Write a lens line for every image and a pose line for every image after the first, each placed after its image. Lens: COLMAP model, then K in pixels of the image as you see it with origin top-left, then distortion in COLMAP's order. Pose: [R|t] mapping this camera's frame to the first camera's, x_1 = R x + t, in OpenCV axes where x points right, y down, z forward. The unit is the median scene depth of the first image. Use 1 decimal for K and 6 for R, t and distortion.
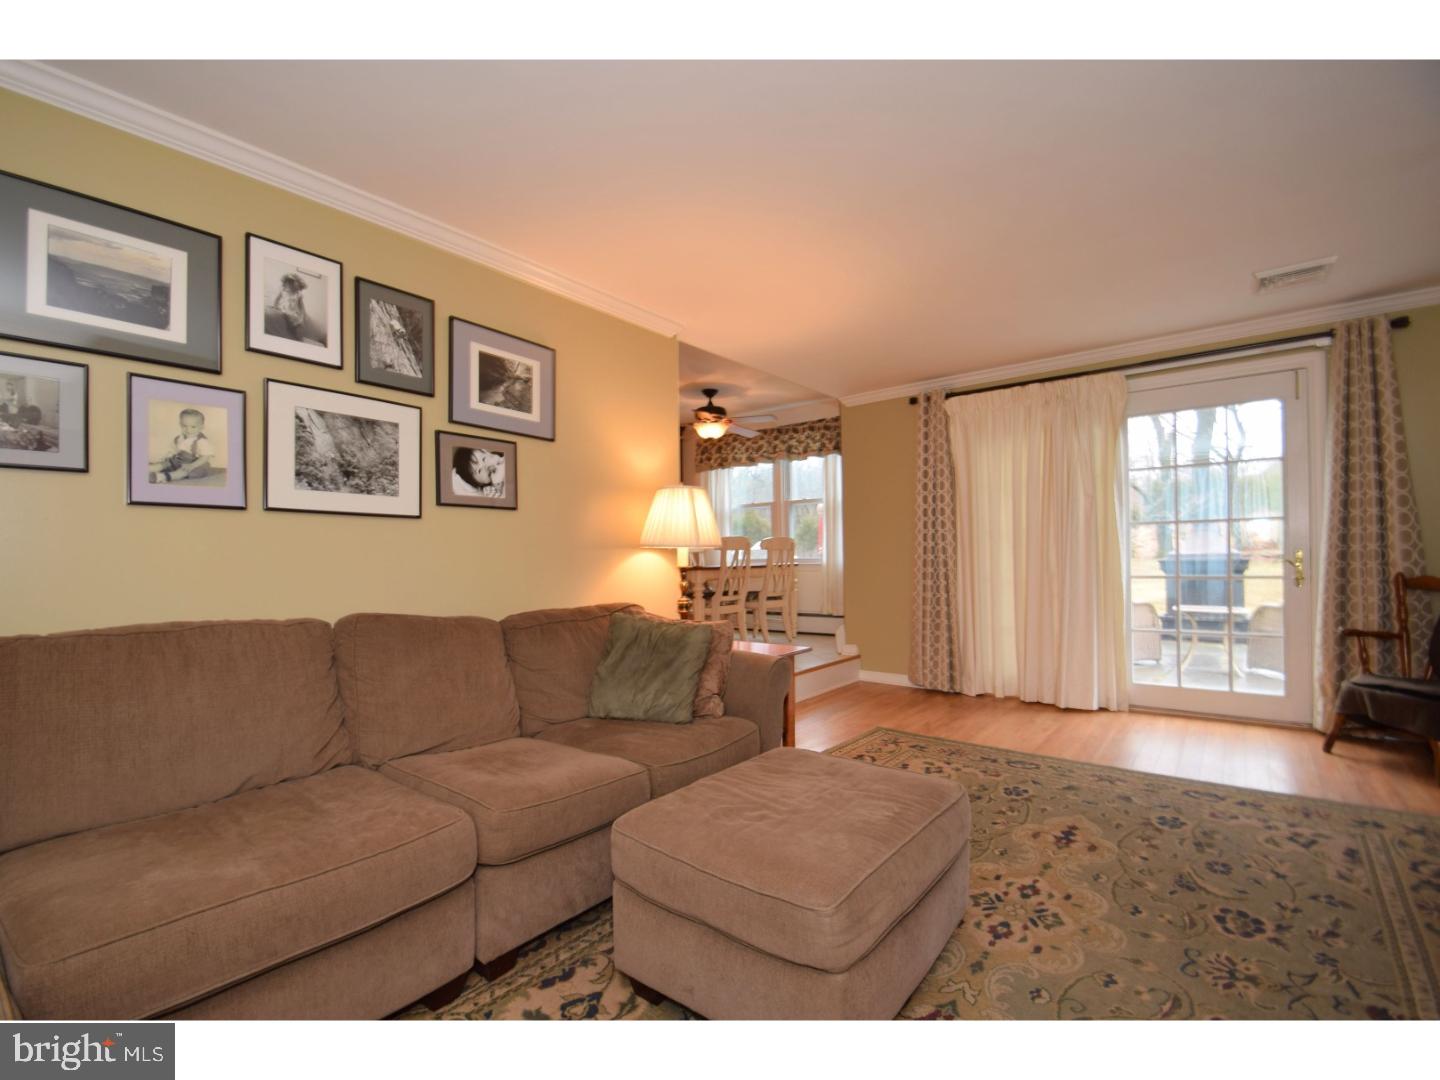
lens RADIAL K [[651.4, 0, 717.4], [0, 651.4, 552.8], [0, 0, 1]] dist [-0.001155, -0.004751]
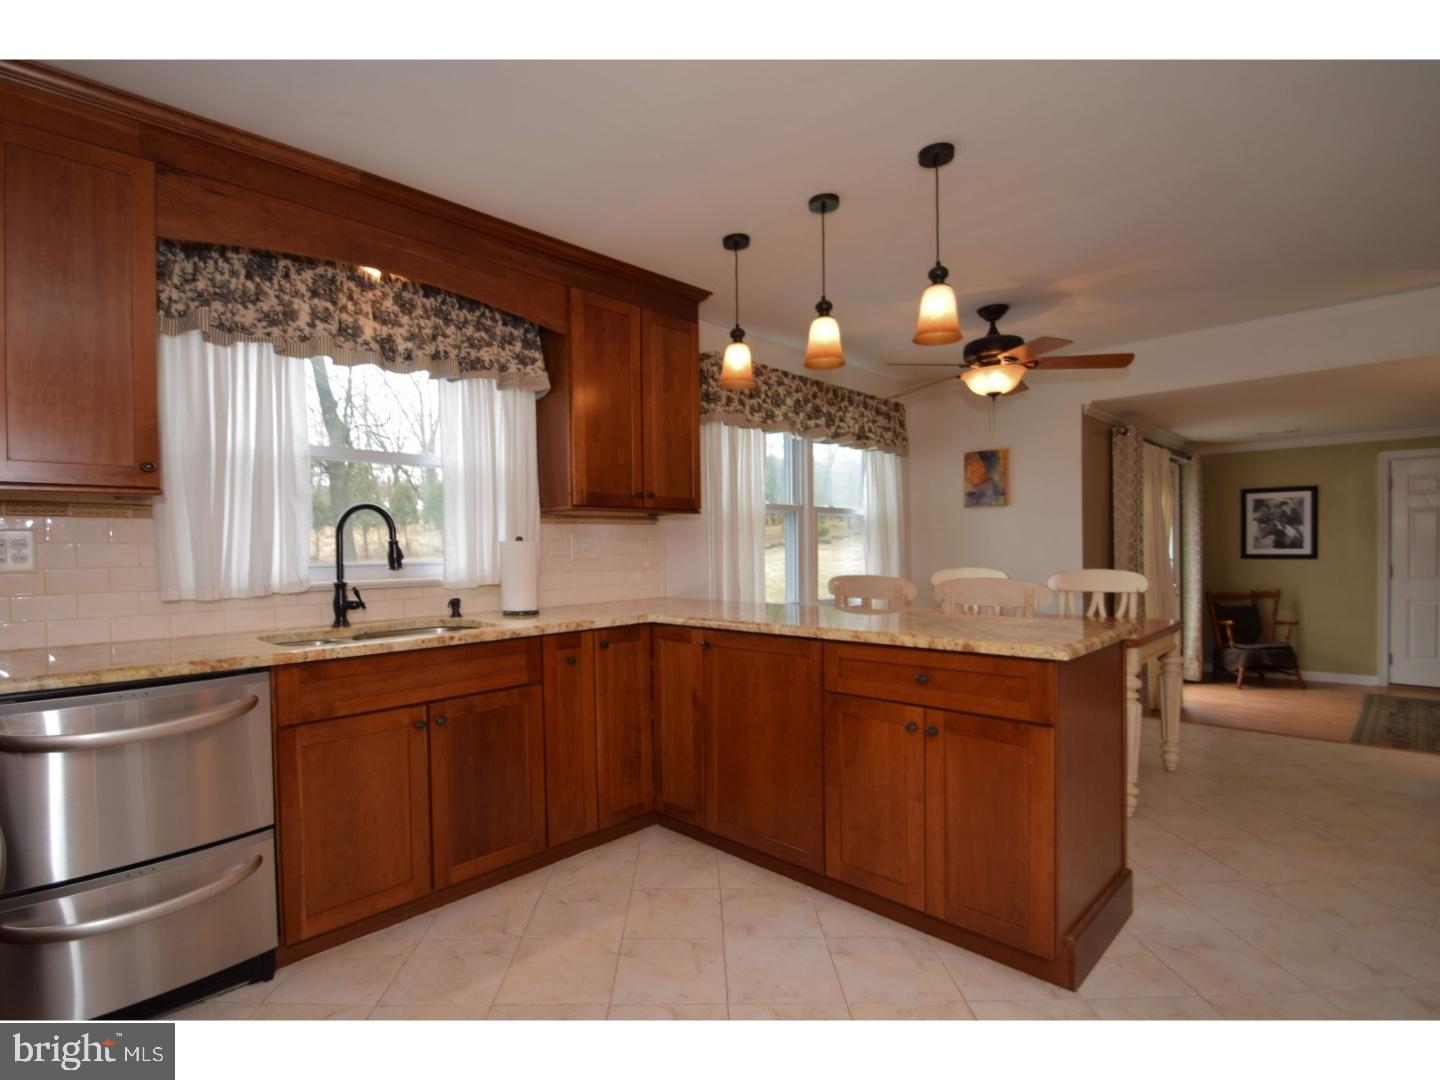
lens RADIAL K [[699.0, 0, 702.4], [0, 699.0, 557.3], [0, 0, 1]] dist [-0.000680, -0.002209]
pose [[0.132329, 0.000084, 0.991206, -1.709864], [-0.003463, 0.999994, 0.000378, -0.095266], [-0.991200, -0.003483, 0.132329, 3.082014]]
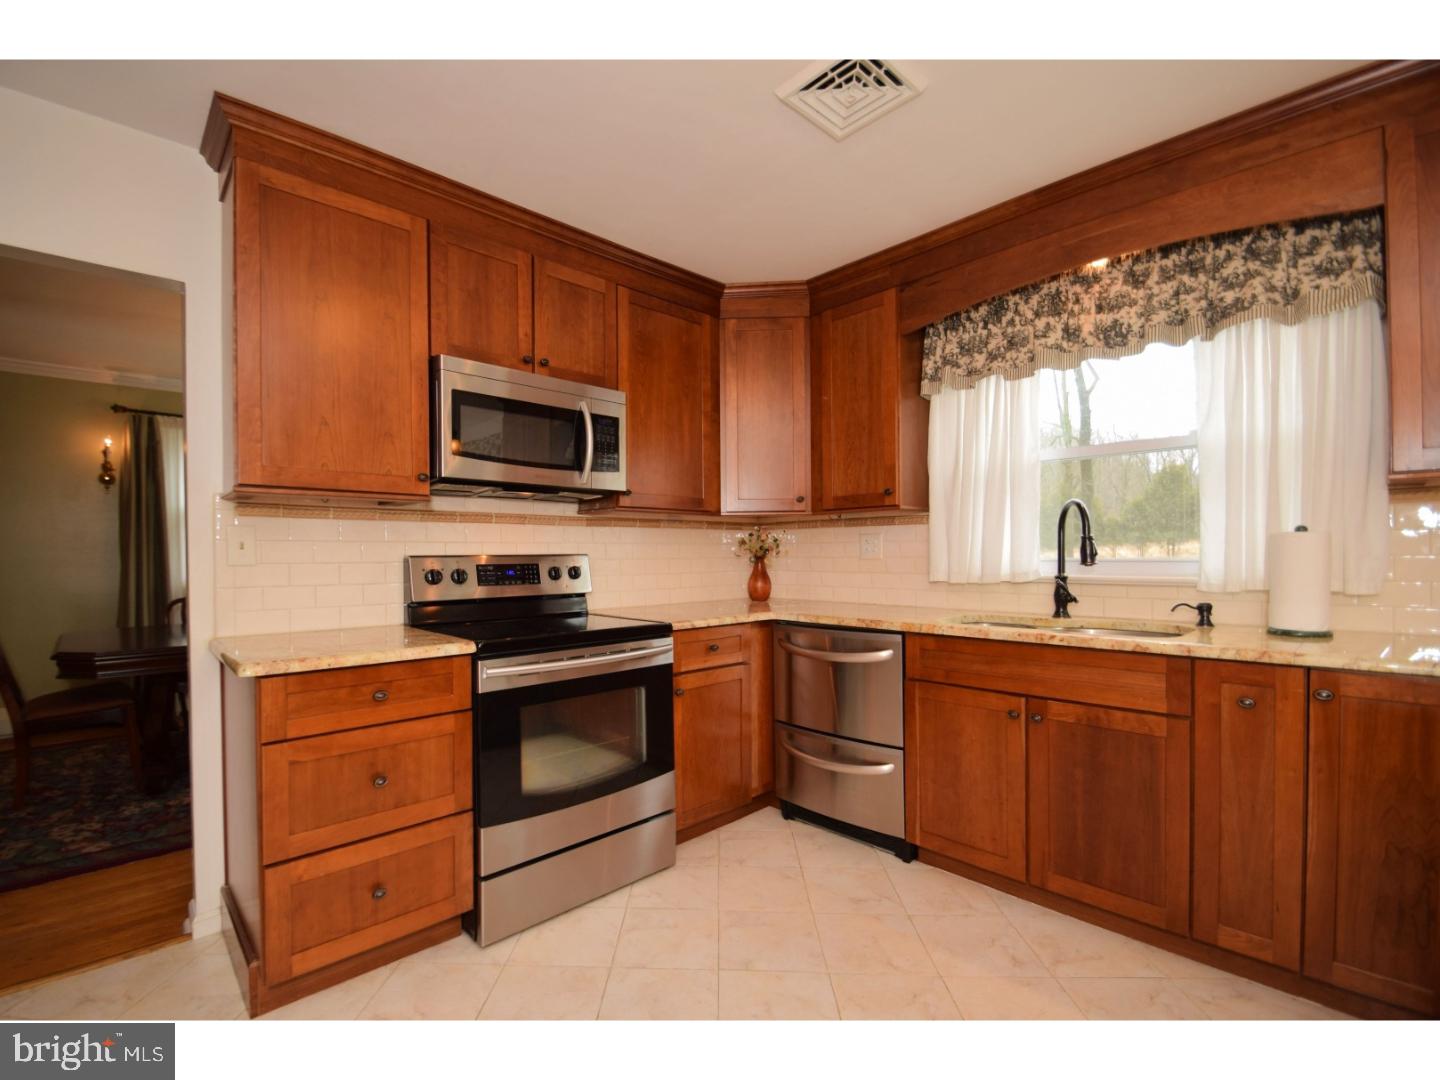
lens RADIAL K [[651.4, 0, 691.7], [0, 651.4, 556.4], [0, 0, 1]] dist [-0.001155, -0.004751]
pose [[0.985387, 0.005146, -0.170253, -1.150504], [-0.000966, 0.999696, 0.024630, -0.110601], [0.170328, -0.024106, 0.985093, 2.637506]]
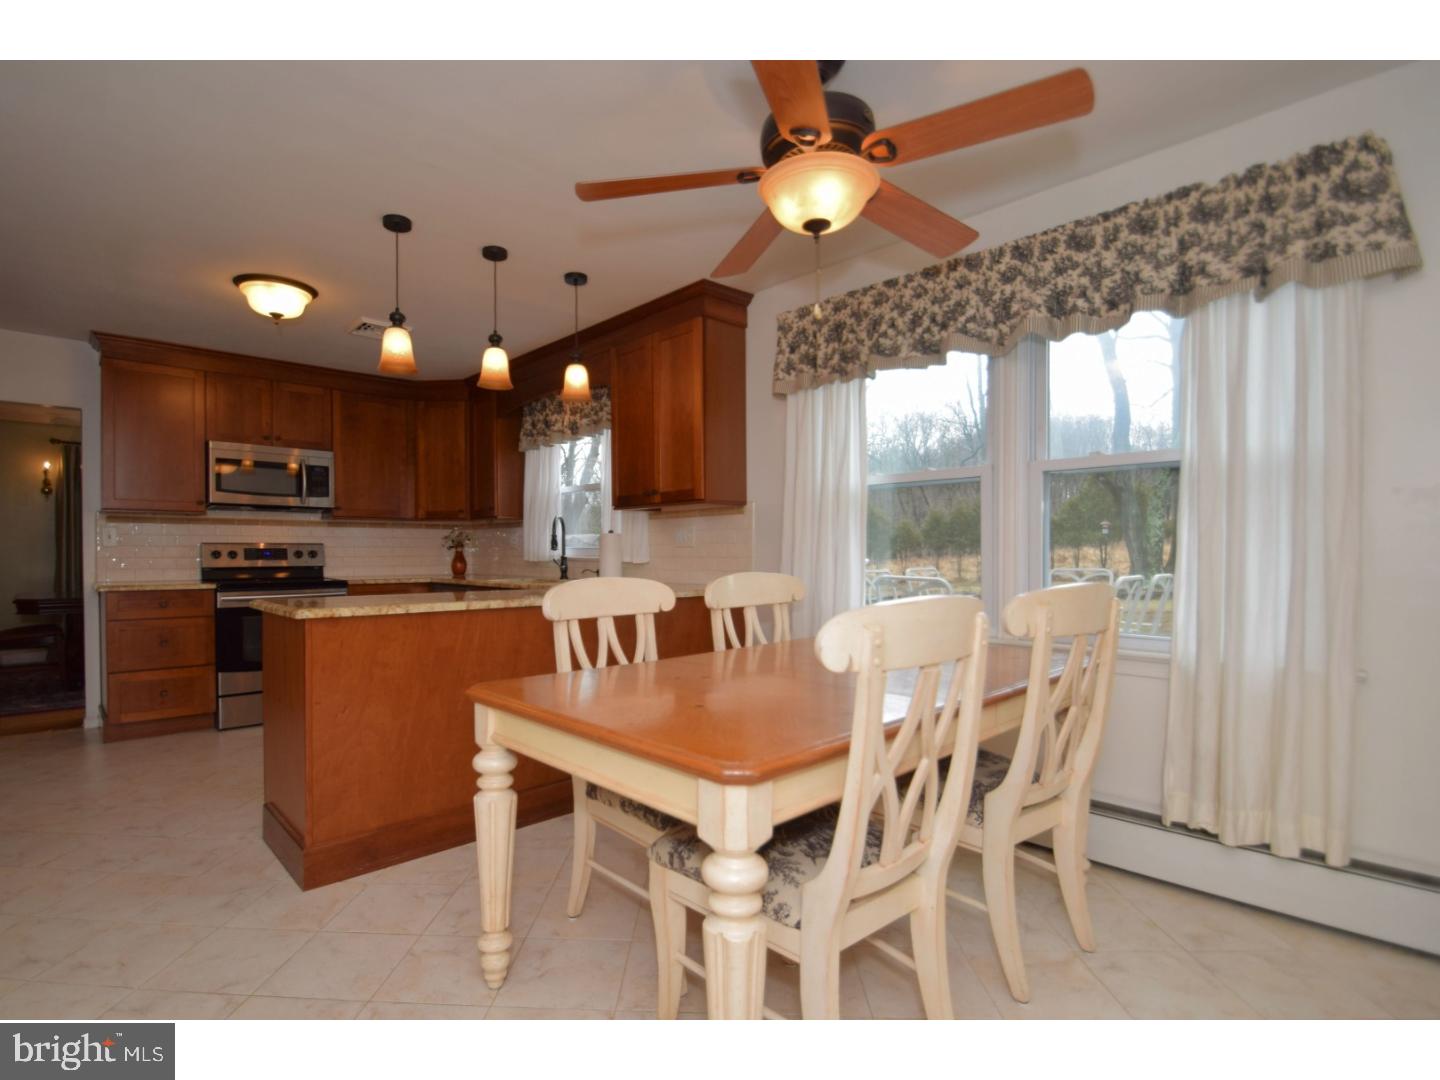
lens RADIAL K [[720.9, 0, 685.2], [0, 720.9, 560.0], [0, 0, 1]] dist [-0.001016, -0.007566]
pose [[0.983512, 0.013301, -0.180352, -0.020964], [-0.007807, 0.999485, 0.031136, -0.112368], [0.180673, -0.029215, 0.983109, 1.772000]]
